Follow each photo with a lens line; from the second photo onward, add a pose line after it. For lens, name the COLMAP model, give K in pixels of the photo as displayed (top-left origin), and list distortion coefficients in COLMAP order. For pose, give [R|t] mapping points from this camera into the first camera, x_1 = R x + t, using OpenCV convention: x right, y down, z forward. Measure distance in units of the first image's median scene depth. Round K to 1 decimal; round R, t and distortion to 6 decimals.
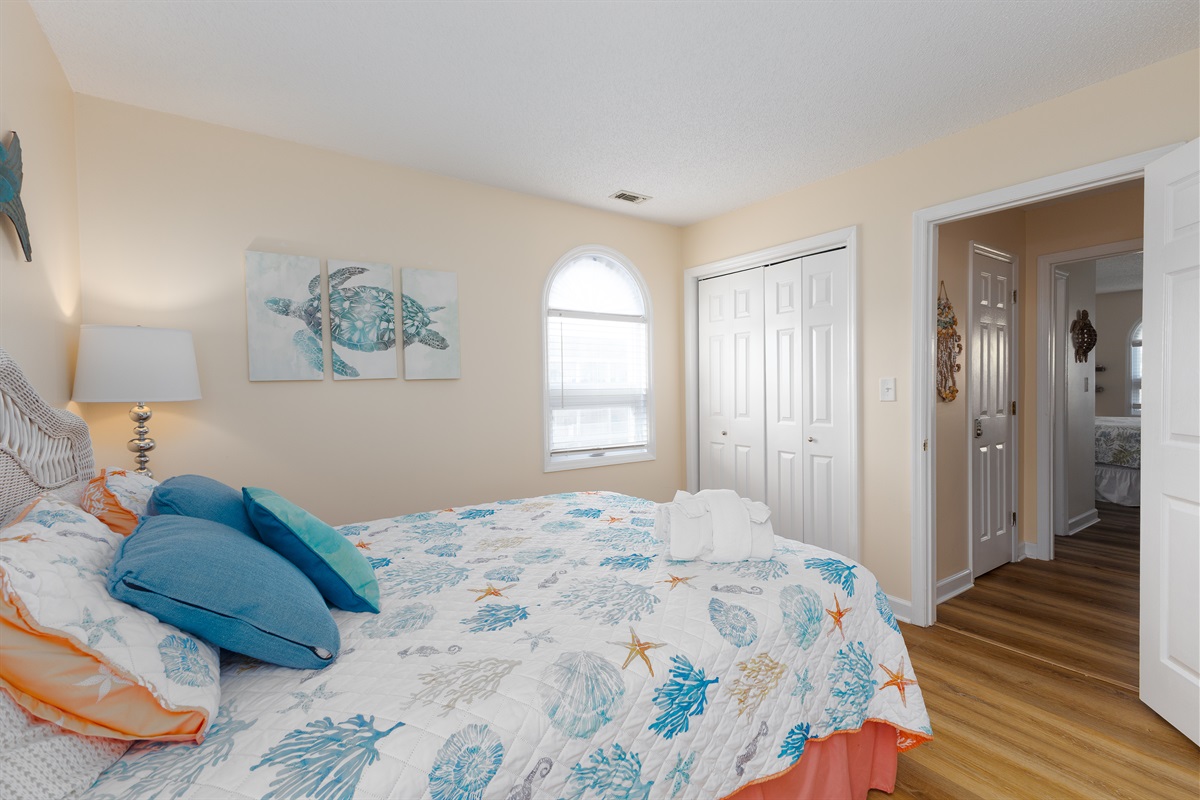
lens RADIAL K [[540.2, 0, 606.6], [0, 540.2, 397.0], [0, 0, 1]] dist [0.018285, 0.000115]
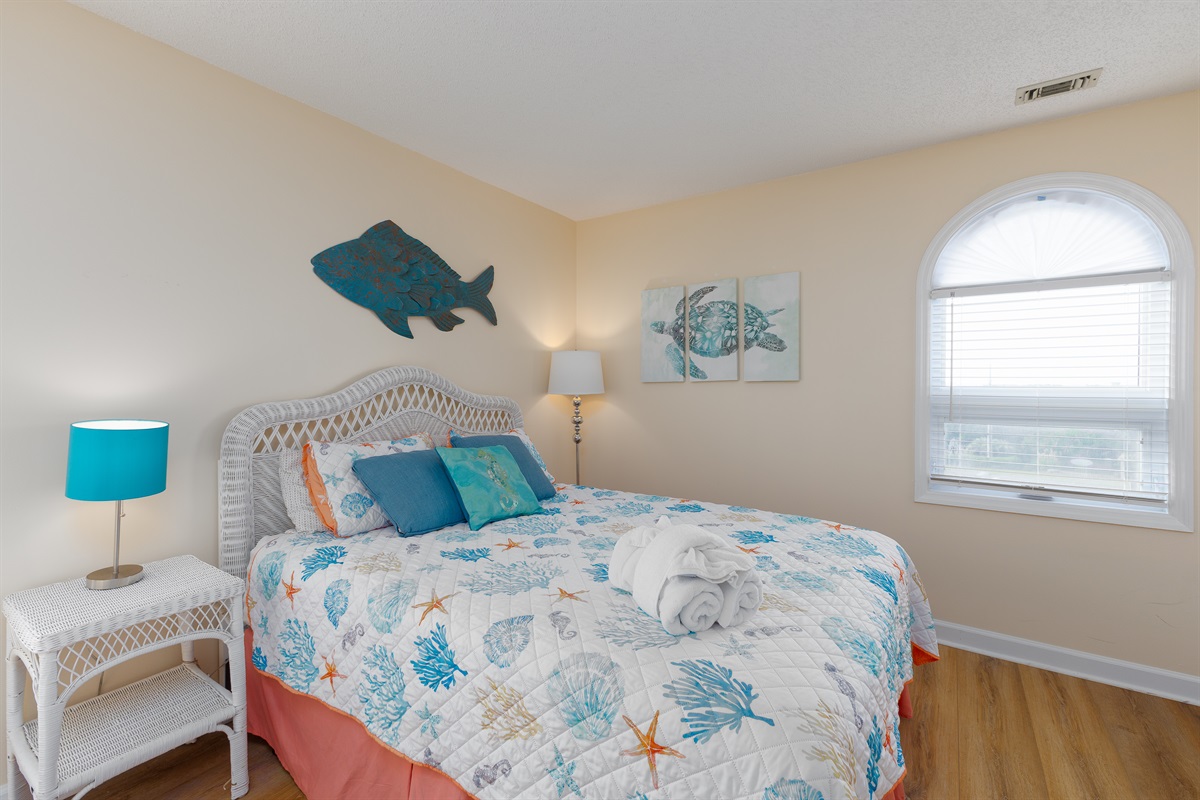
lens RADIAL K [[528.7, 0, 600.2], [0, 528.7, 385.4], [0, 0, 1]] dist [0.011858, 0.000019]
pose [[0.346813, 0.011487, -0.937864, 0.555158], [-0.029749, 0.999557, 0.001242, -0.018327], [0.937462, 0.027470, 0.347001, 0.390091]]
